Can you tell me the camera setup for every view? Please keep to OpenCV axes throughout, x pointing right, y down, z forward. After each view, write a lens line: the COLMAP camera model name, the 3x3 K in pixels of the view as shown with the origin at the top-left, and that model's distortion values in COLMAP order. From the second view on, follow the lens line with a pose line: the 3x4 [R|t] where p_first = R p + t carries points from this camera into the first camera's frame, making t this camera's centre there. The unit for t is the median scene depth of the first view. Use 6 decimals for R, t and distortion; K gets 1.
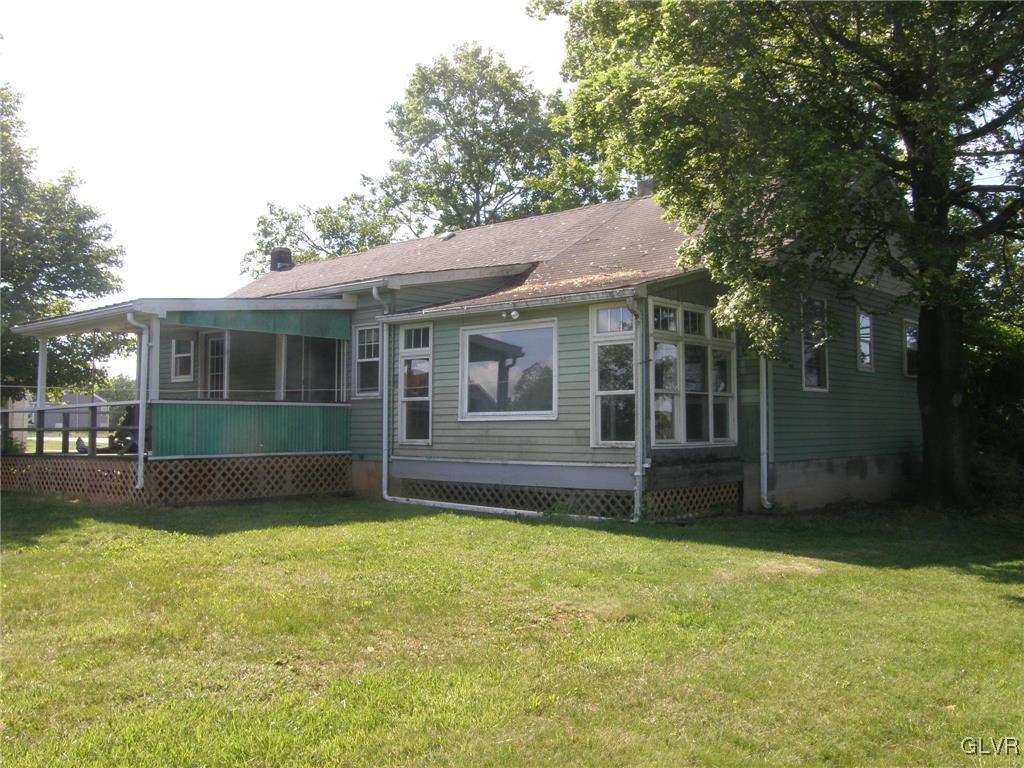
lens RADIAL K [[930.5, 0, 512.0], [0, 930.5, 384.0], [0, 0, 1]] dist [-0.128915, 0.179758]
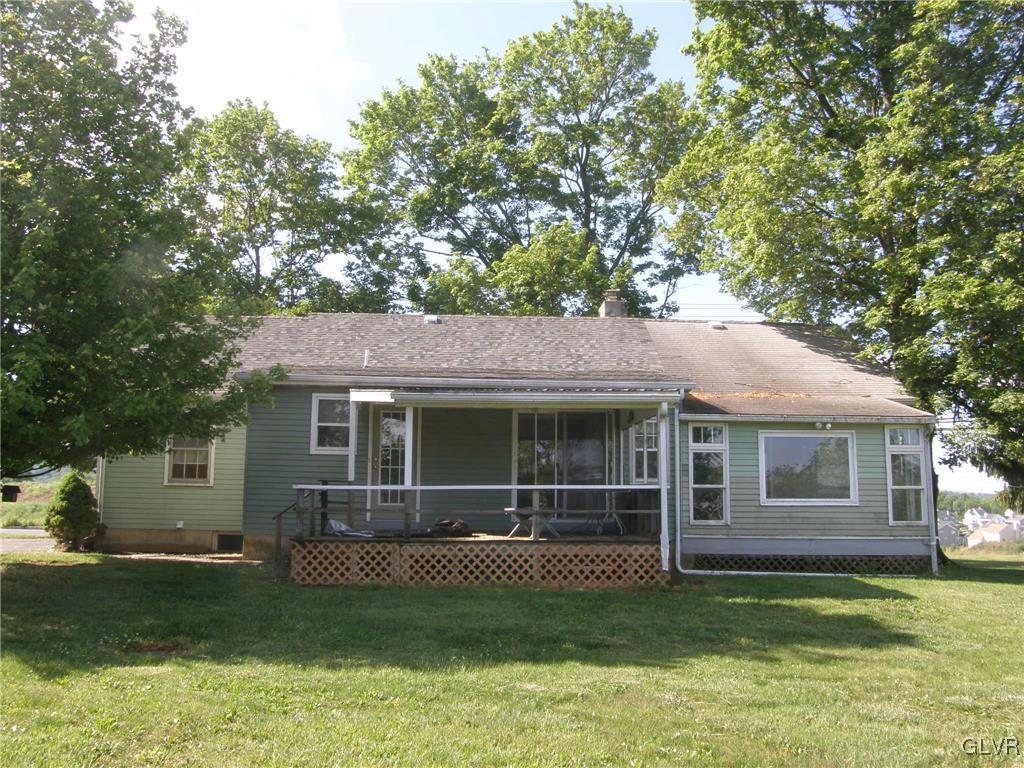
lens RADIAL K [[930.5, 0, 512.0], [0, 930.5, 384.0], [0, 0, 1]] dist [-0.128915, 0.179758]
pose [[0.747695, 0.096260, 0.657028, -1.125388], [-0.045693, 0.994550, -0.093711, 0.008978], [-0.662468, 0.040046, 0.748019, 0.290018]]
